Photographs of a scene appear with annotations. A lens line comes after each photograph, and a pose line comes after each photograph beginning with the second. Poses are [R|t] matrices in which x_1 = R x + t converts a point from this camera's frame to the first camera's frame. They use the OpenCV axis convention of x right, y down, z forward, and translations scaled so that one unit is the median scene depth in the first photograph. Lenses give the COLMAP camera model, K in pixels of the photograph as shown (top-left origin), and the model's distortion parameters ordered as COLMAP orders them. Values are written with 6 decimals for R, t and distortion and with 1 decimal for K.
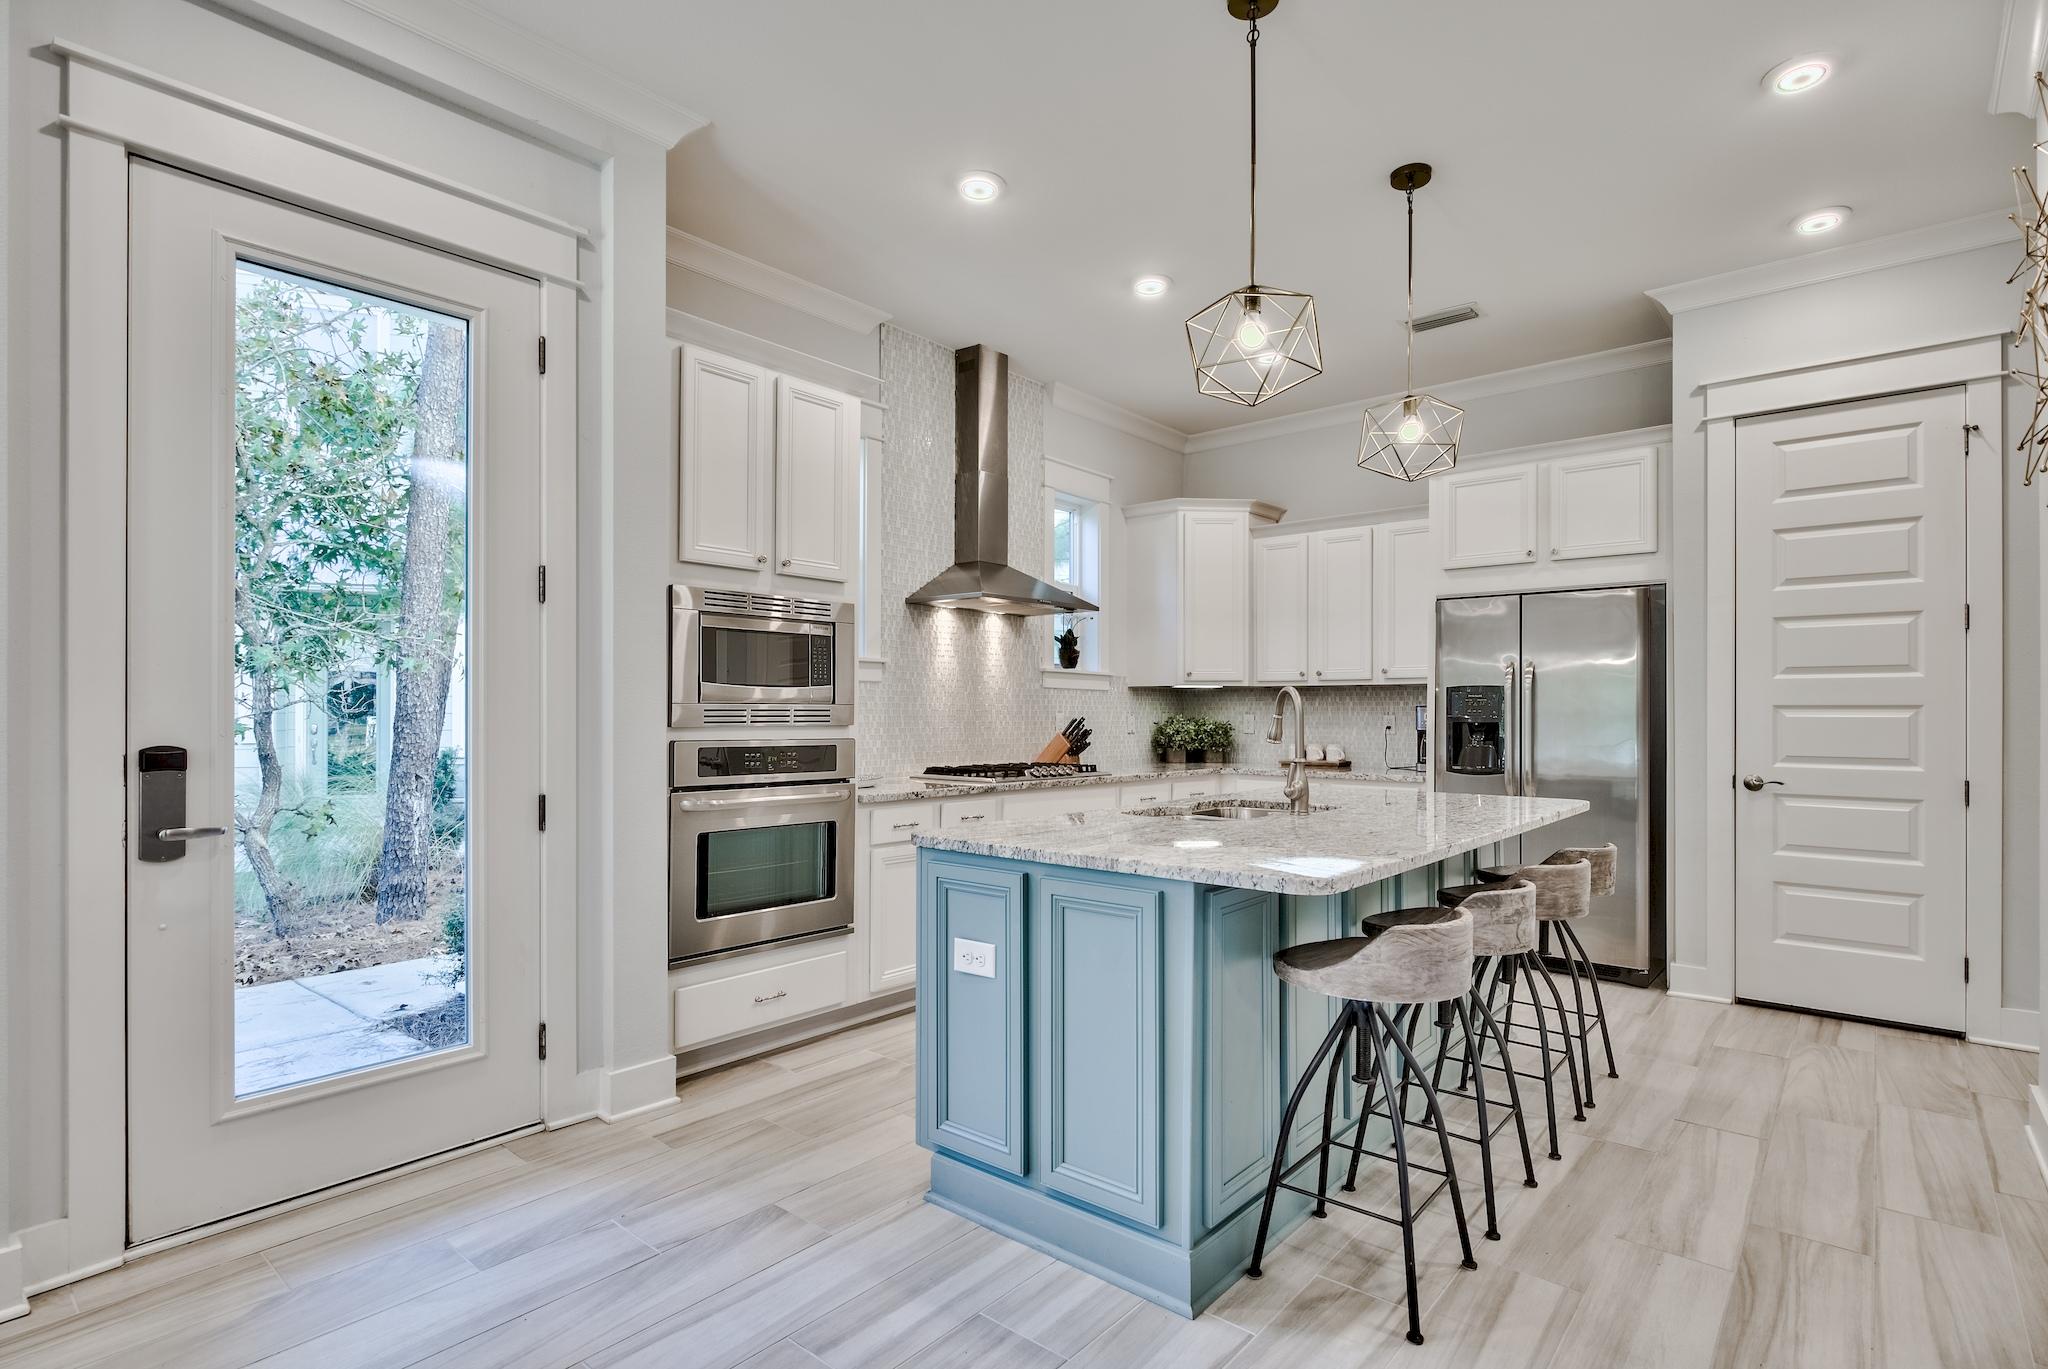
lens RADIAL K [[1009.1, 0, 1003.3], [0, 1009.1, 708.3], [0, 0, 1]] dist [-0.004715, 0.000285]
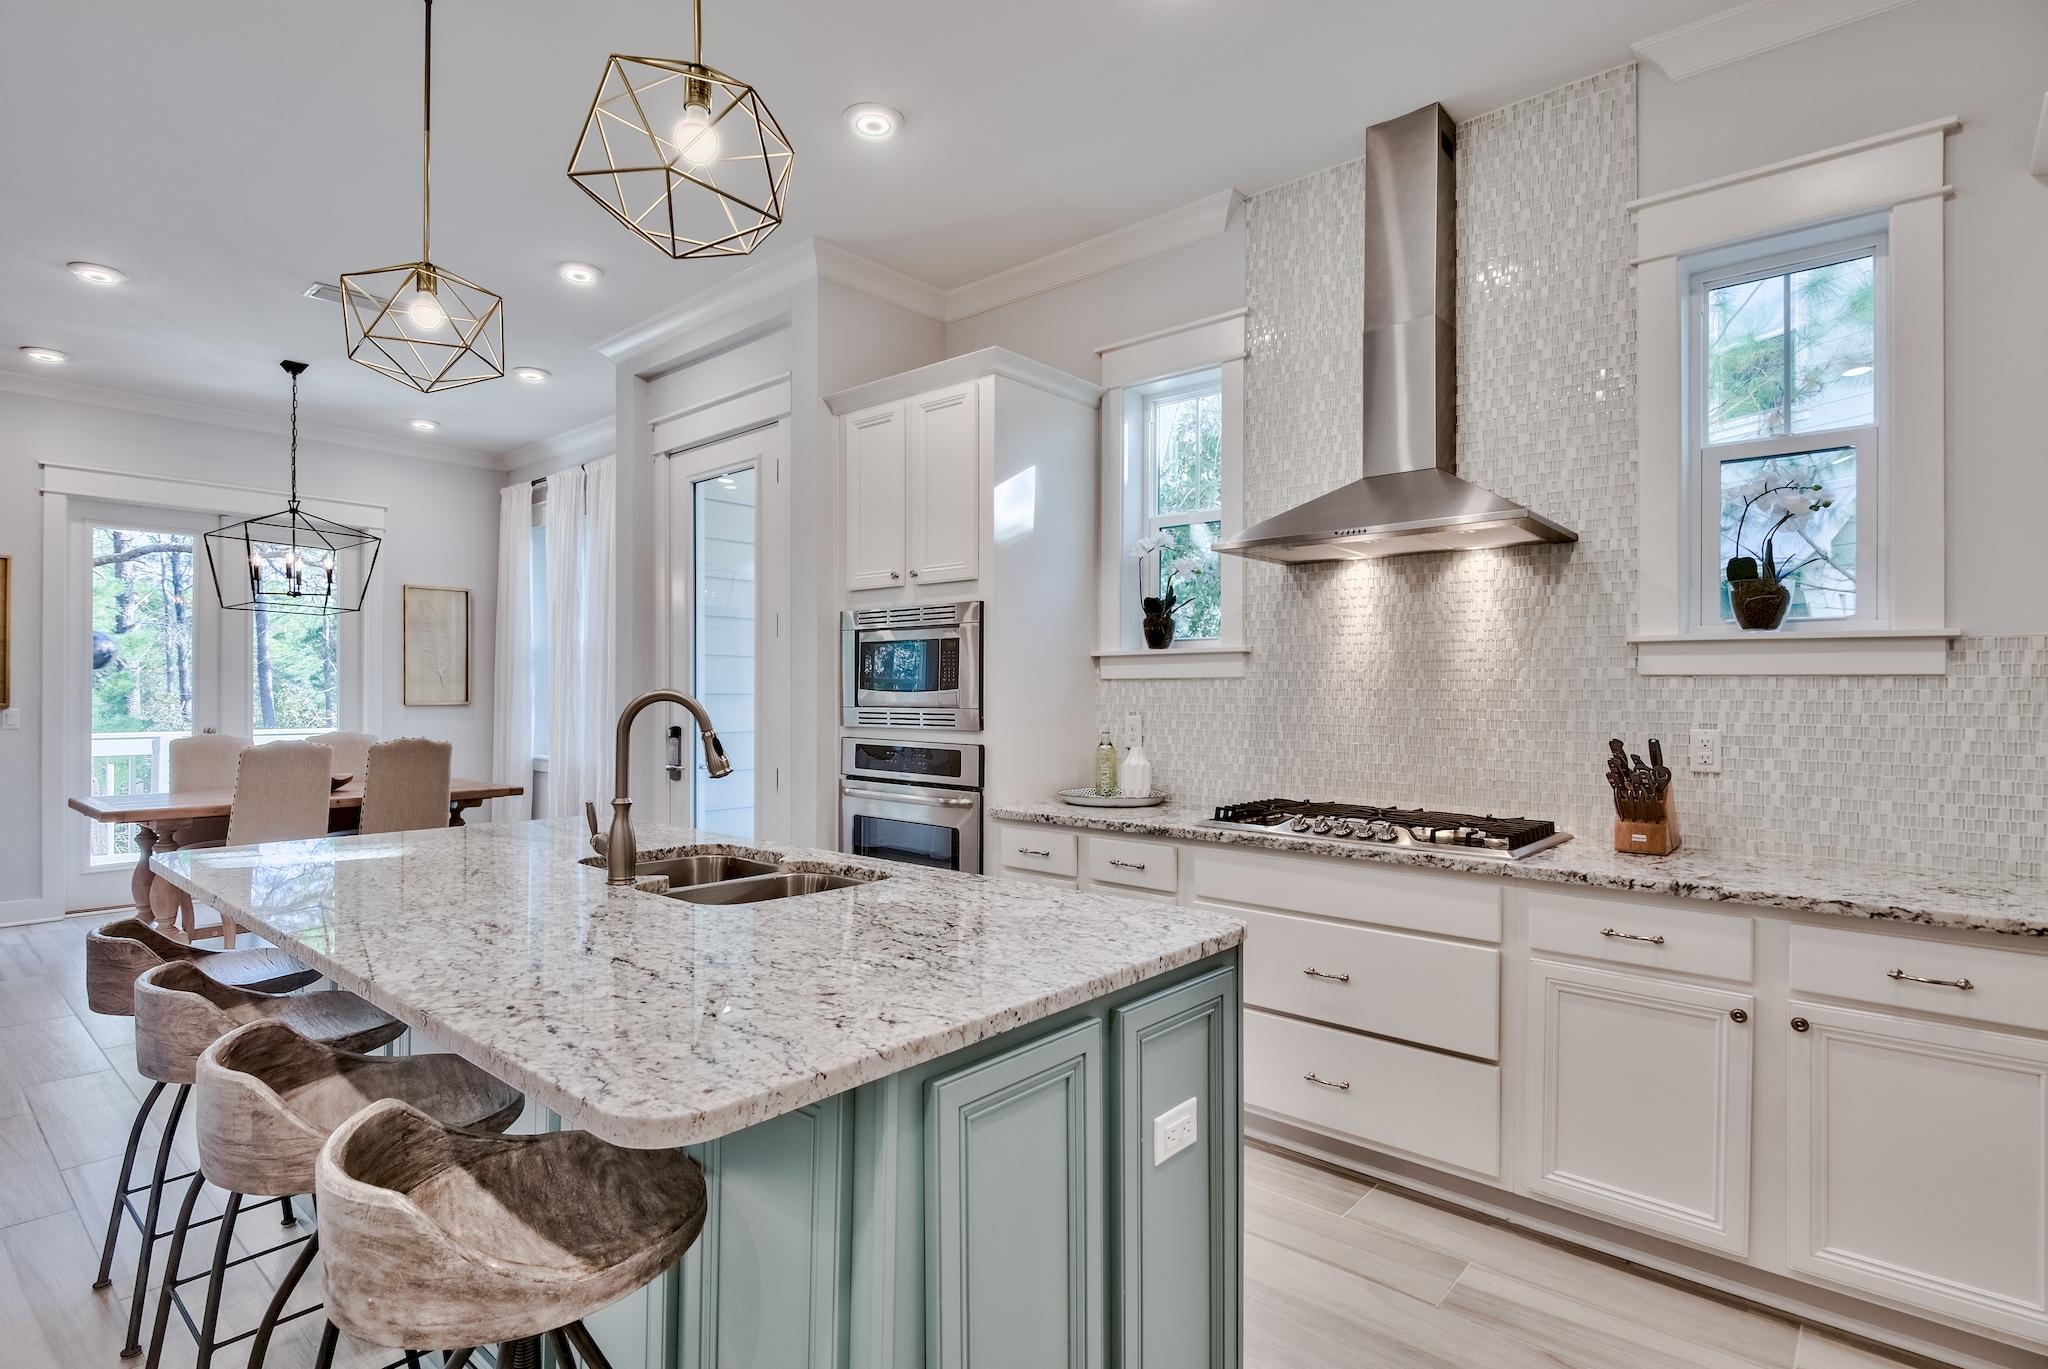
lens RADIAL K [[1009.1, 0, 1032.0], [0, 1009.1, 684.5], [0, 0, 1]] dist [-0.004715, 0.000285]
pose [[0.003244, -0.013134, -0.999908, 0.762853], [-0.002353, 0.999911, -0.013142, -0.013211], [0.999992, 0.002395, 0.003213, 1.023570]]
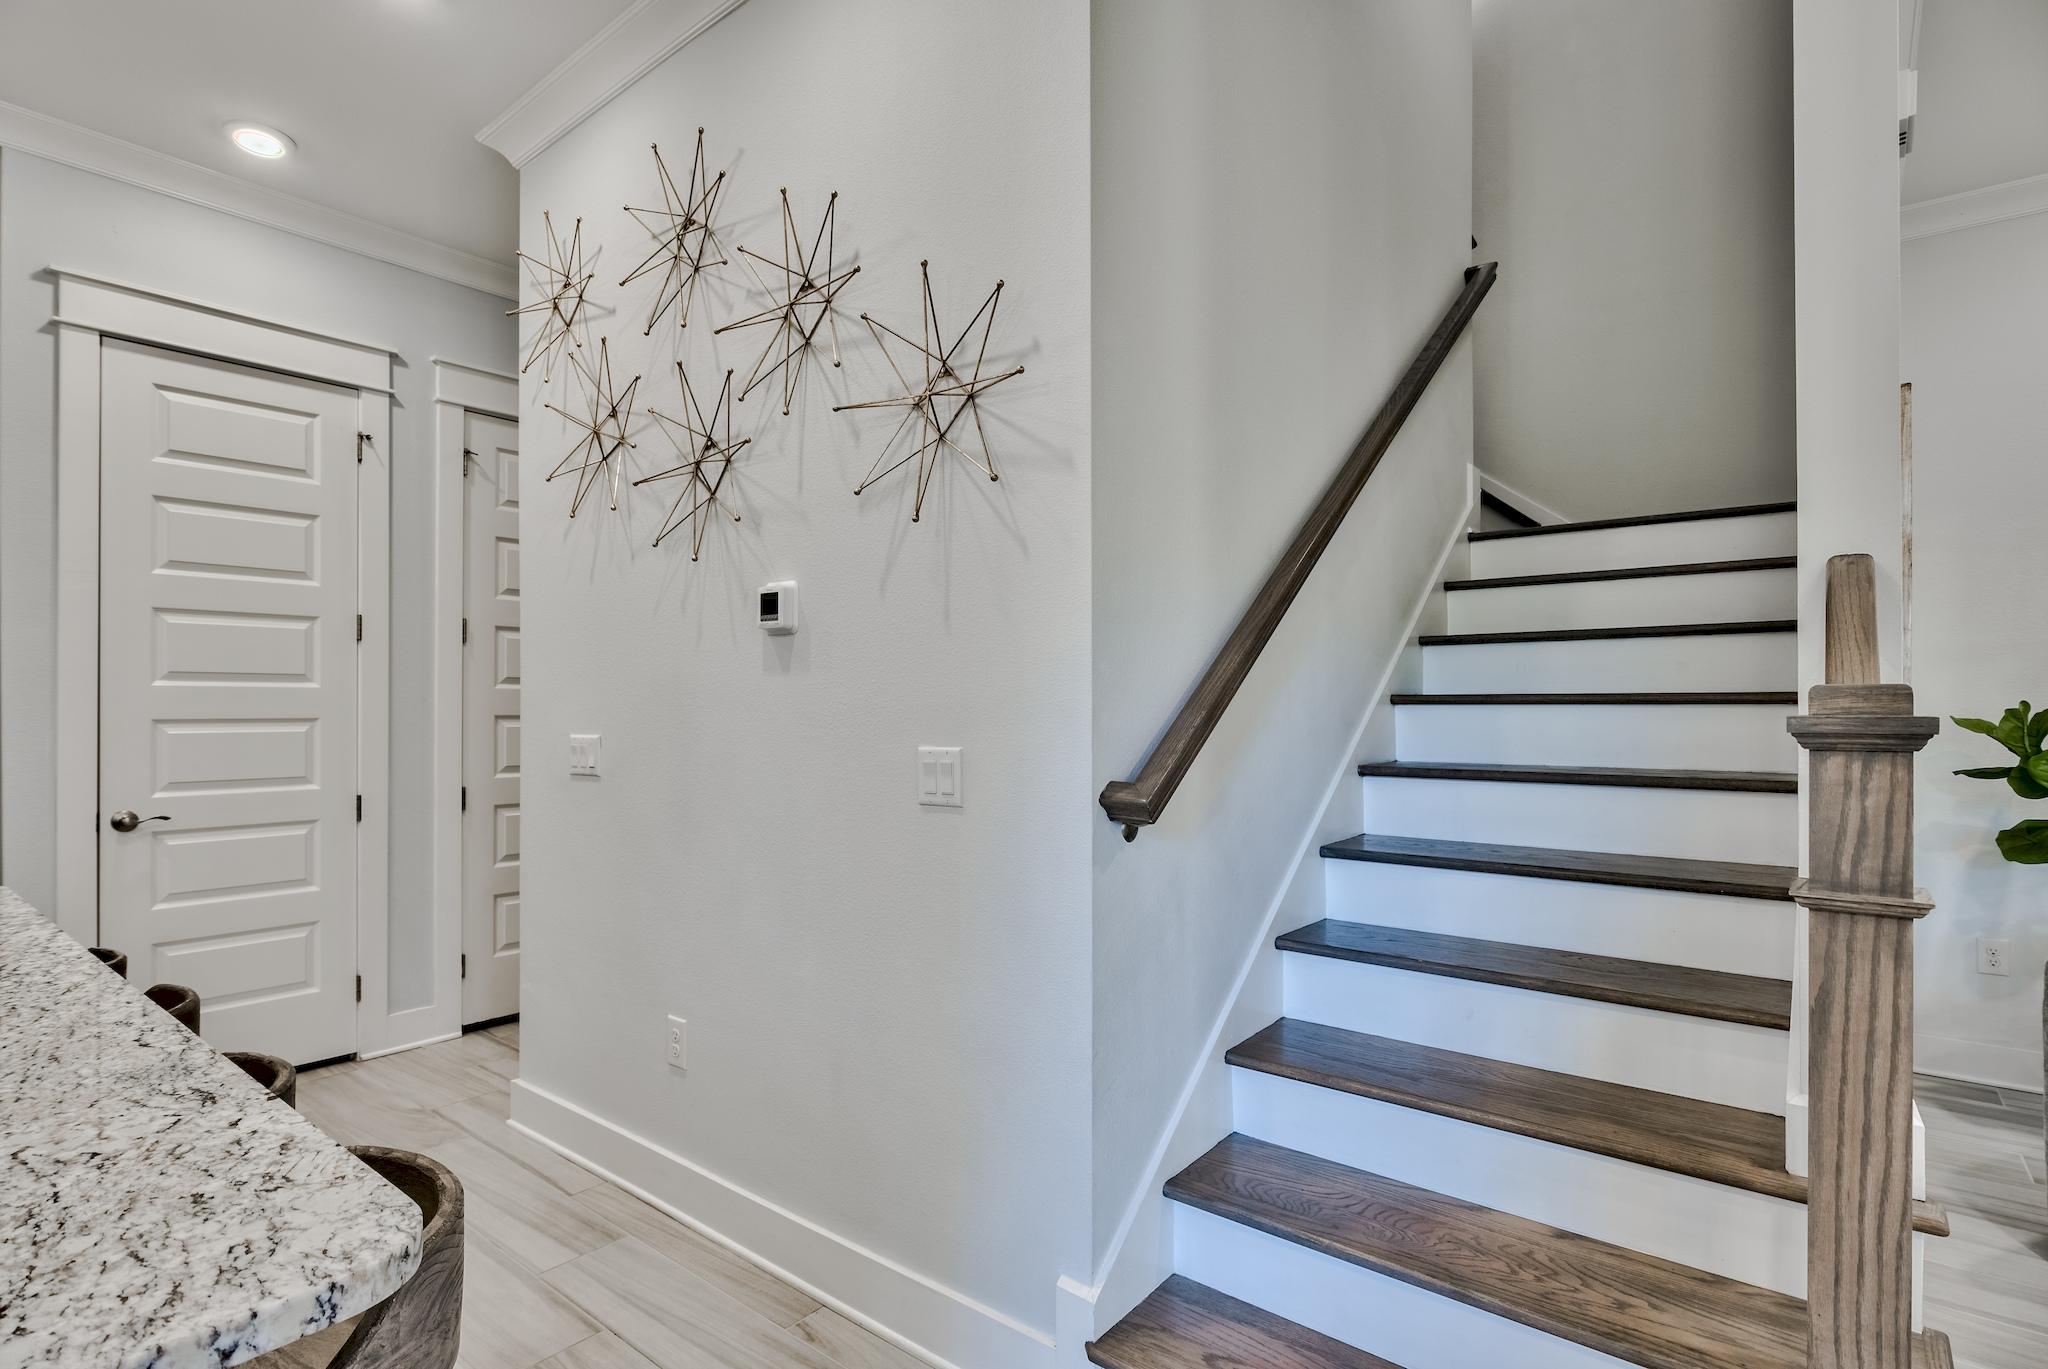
lens RADIAL K [[1009.1, 0, 1017.7], [0, 1009.1, 703.4], [0, 0, 1]] dist [-0.004715, 0.000285]
pose [[-0.034733, 0.001336, 0.999396, -0.040432], [-0.002249, 0.999996, -0.001415, -0.016556], [-0.999394, -0.002297, -0.034729, 0.381132]]
